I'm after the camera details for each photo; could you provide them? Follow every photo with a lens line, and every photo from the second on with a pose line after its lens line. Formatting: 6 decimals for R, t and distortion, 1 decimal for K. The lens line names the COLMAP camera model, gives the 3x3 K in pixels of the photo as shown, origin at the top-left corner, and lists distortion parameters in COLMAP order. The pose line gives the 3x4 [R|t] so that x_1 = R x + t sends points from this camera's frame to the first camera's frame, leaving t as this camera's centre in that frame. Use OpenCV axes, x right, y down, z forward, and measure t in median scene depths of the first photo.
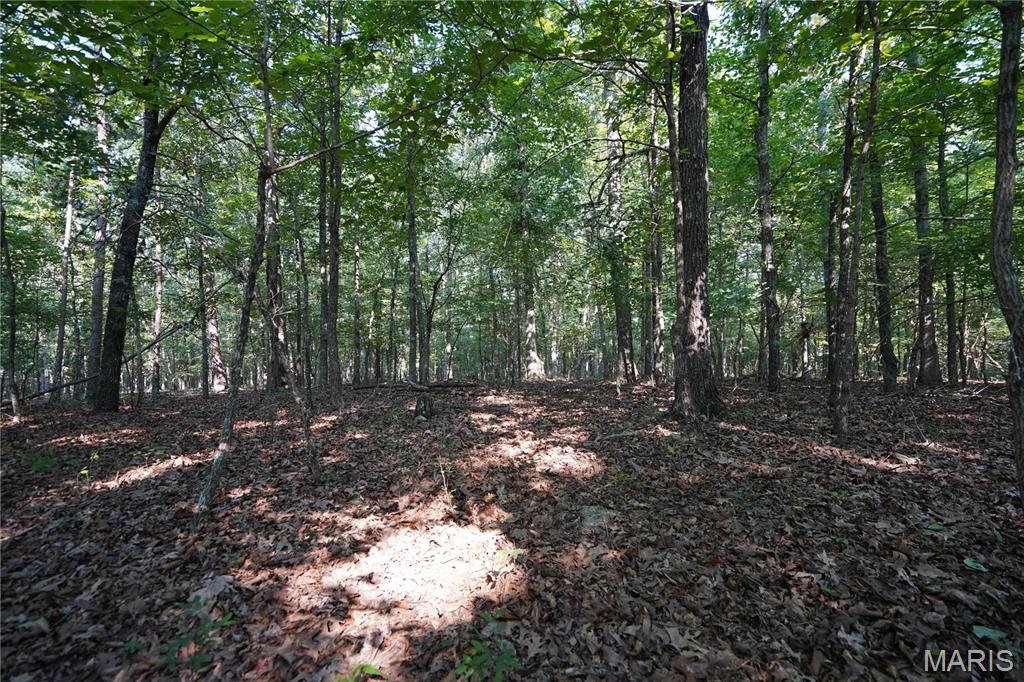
lens RADIAL K [[460.5, 0, 511.6], [0, 460.5, 340.4], [0, 0, 1]] dist [-0.008367, 0.002065]
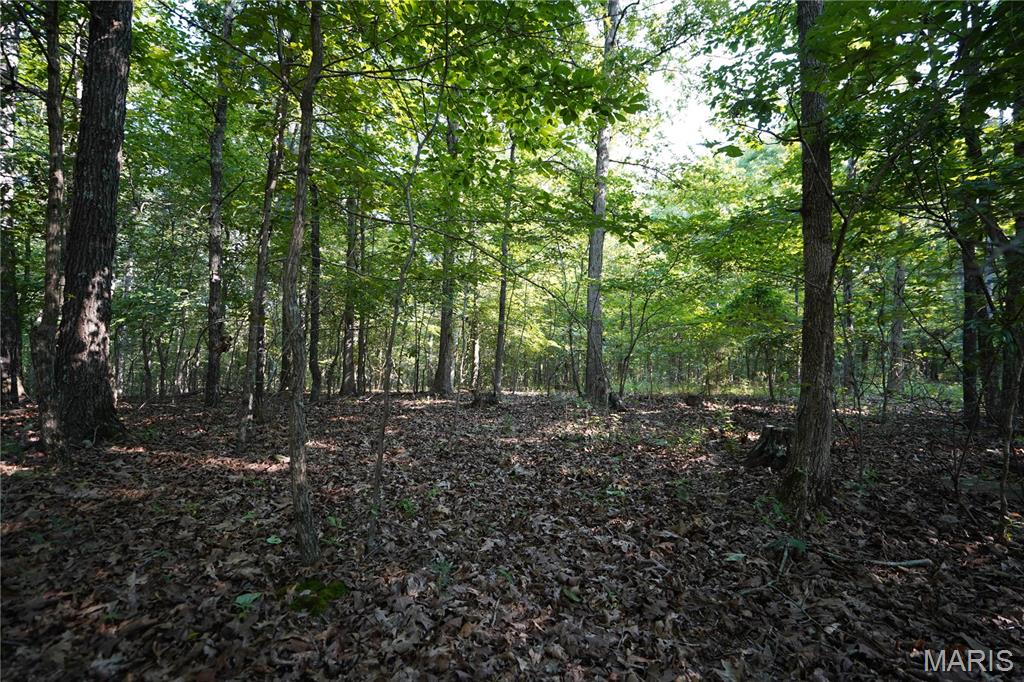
lens RADIAL K [[460.5, 0, 511.7], [0, 460.5, 343.6], [0, 0, 1]] dist [-0.008367, 0.002065]
pose [[0.505004, 0.061747, 0.860906, 0.115375], [-0.039996, 0.998040, -0.048121, 0.000189], [-0.862190, -0.010131, 0.506484, -0.076360]]
